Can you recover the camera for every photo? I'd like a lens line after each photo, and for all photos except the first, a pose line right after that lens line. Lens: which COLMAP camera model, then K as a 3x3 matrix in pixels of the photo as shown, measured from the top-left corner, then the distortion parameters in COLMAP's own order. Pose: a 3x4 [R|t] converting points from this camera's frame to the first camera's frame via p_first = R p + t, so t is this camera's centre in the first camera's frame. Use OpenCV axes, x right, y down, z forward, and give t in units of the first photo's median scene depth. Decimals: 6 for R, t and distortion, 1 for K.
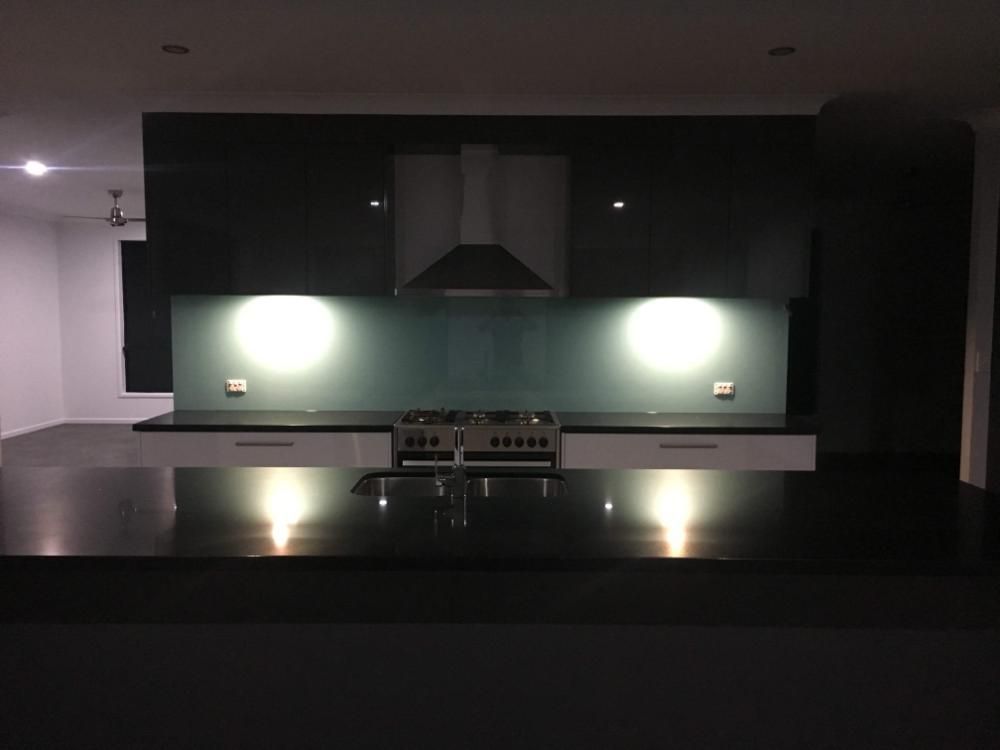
lens RADIAL K [[841.6, 0, 500.0], [0, 841.6, 375.0], [0, 0, 1]] dist [0.064778, -0.106975]
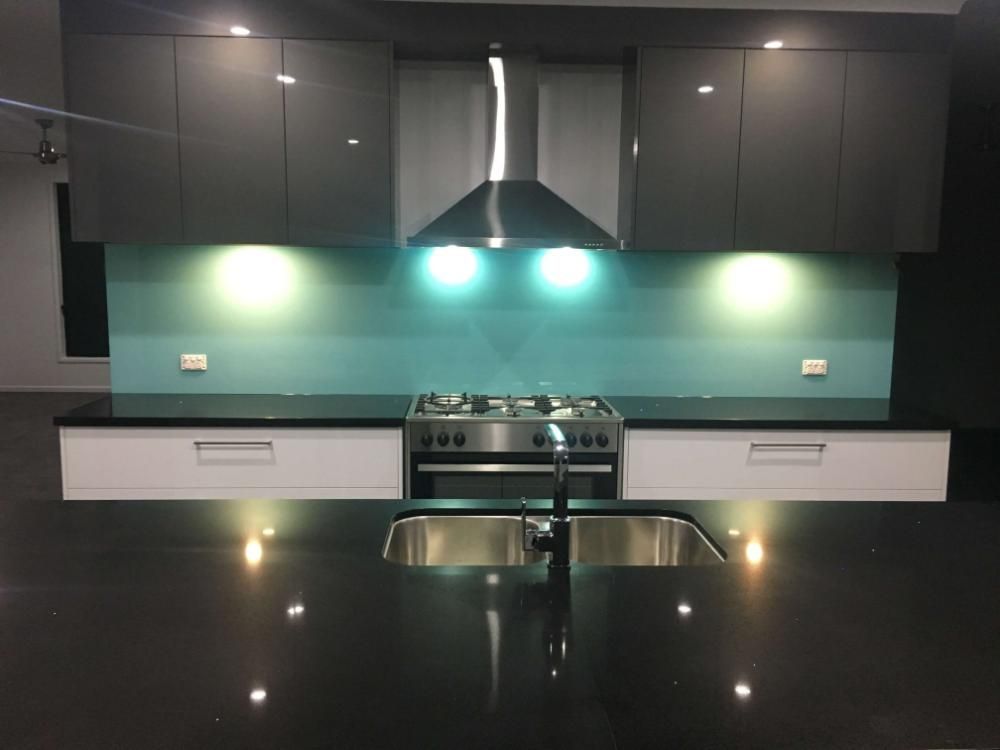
lens RADIAL K [[841.6, 0, 500.0], [0, 841.6, 375.0], [0, 0, 1]] dist [0.064778, -0.106975]
pose [[0.998925, 0.001802, 0.046313, -0.068934], [-0.004117, 0.998744, 0.049943, -0.015460], [-0.046165, -0.050080, 0.997678, 0.217350]]
